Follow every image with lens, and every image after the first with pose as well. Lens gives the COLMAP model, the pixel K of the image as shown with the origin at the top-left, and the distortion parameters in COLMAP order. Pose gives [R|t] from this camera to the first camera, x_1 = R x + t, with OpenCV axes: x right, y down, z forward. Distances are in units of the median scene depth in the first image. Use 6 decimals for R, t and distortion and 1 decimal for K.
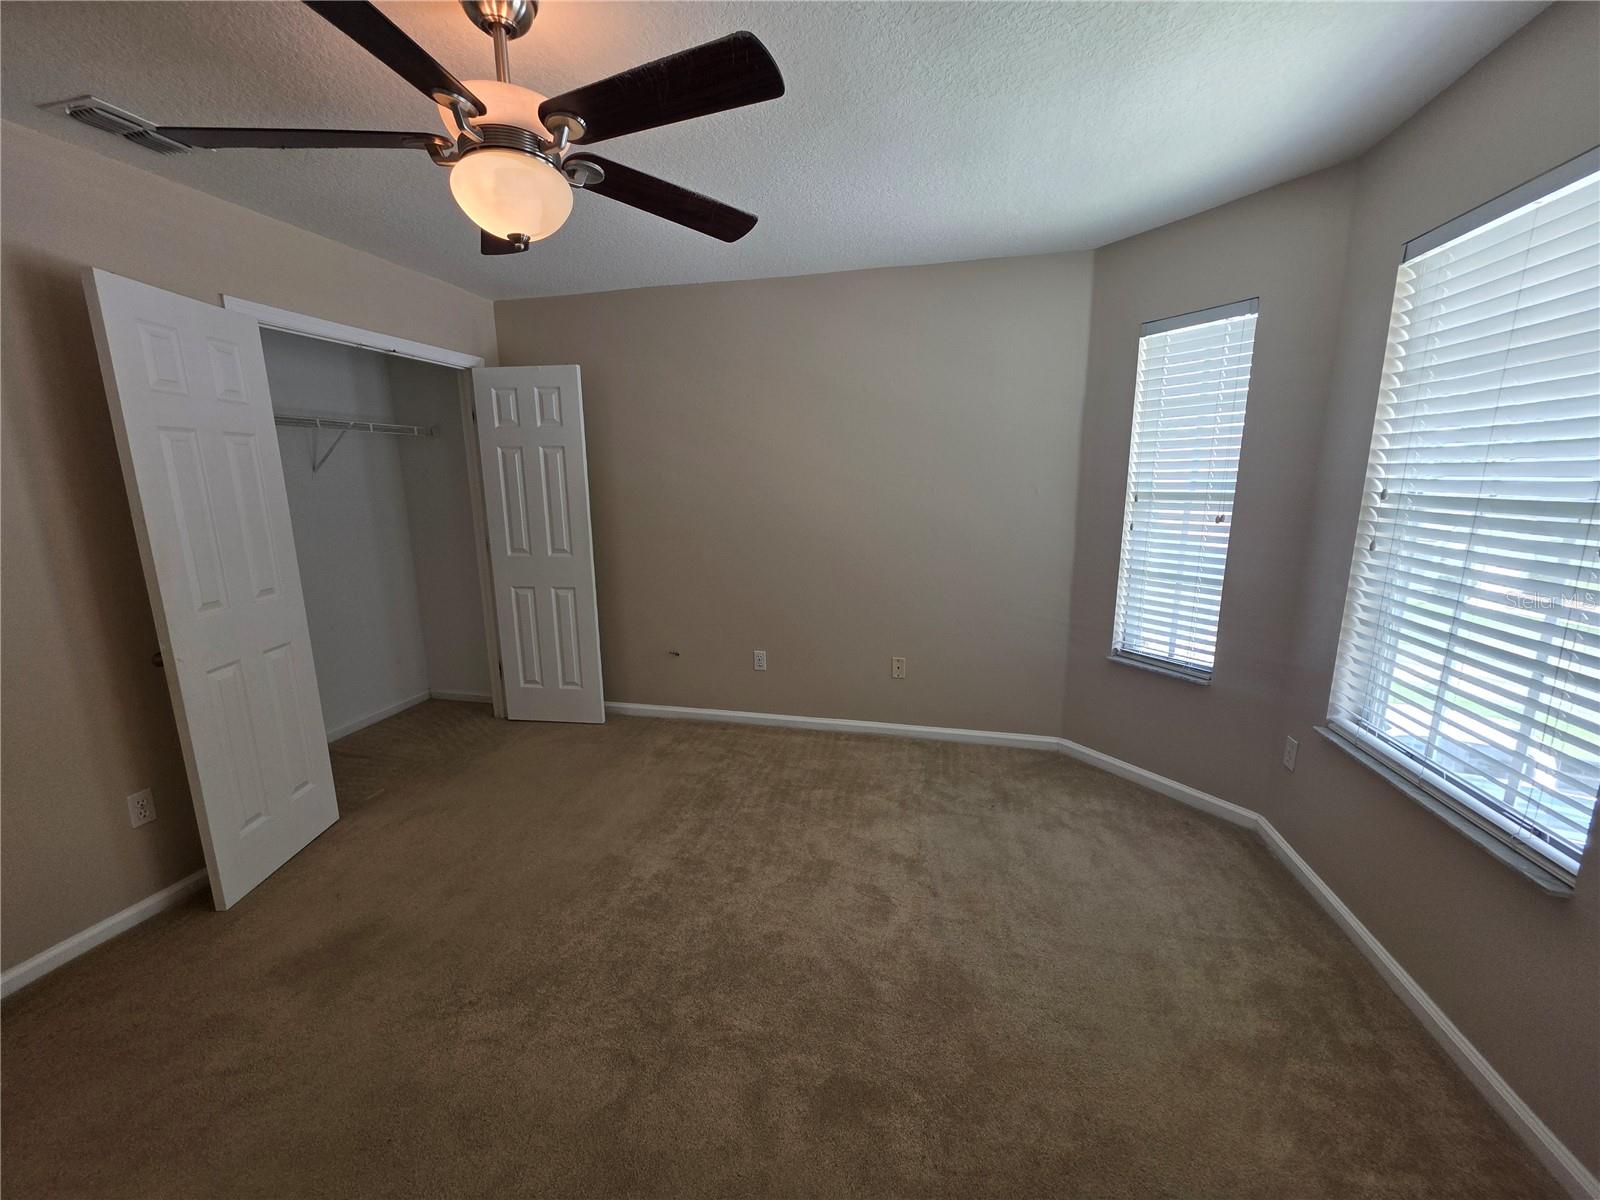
lens RADIAL K [[637.9, 0, 794.0], [0, 637.9, 609.4], [0, 0, 1]] dist [-0.002390, -0.000057]
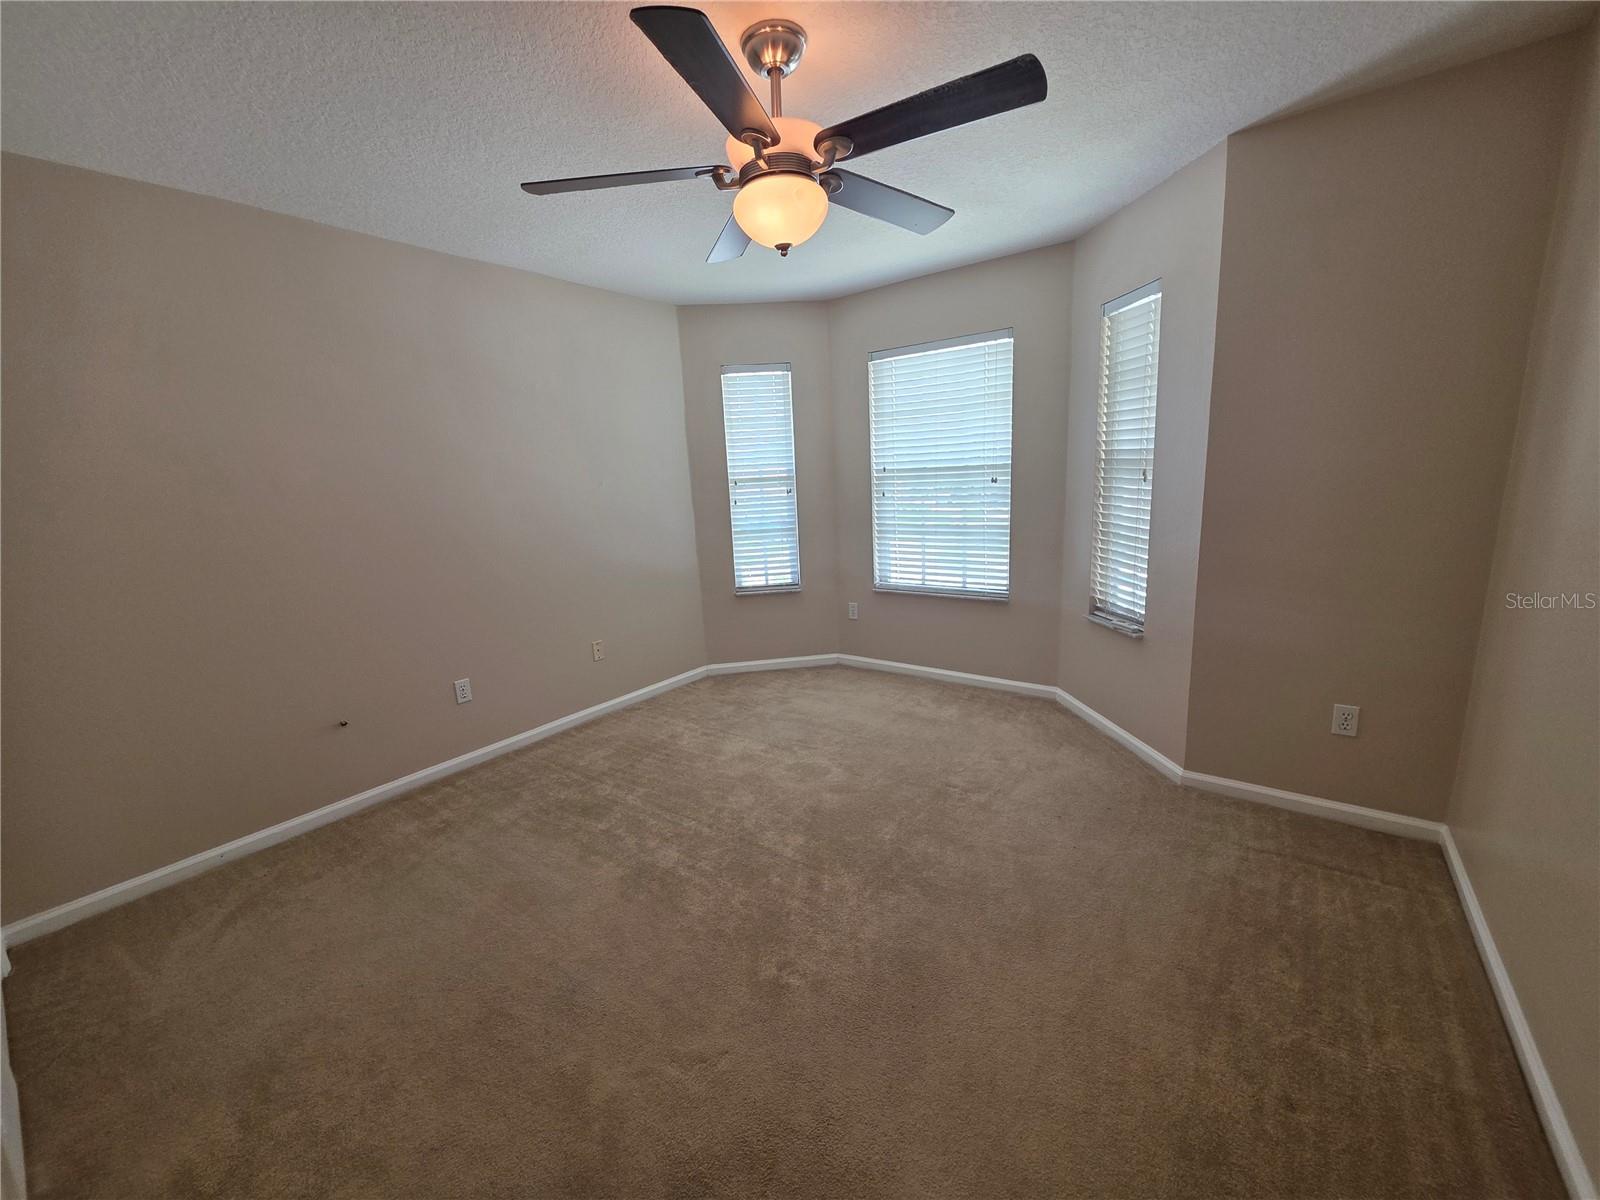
lens RADIAL K [[637.9, 0, 801.7], [0, 637.9, 603.6], [0, 0, 1]] dist [-0.002390, -0.000057]
pose [[0.393330, -0.196318, 0.898193, -1.160589], [0.227347, 0.967366, 0.111879, -0.047325], [-0.890845, 0.160196, 0.425126, 0.401426]]
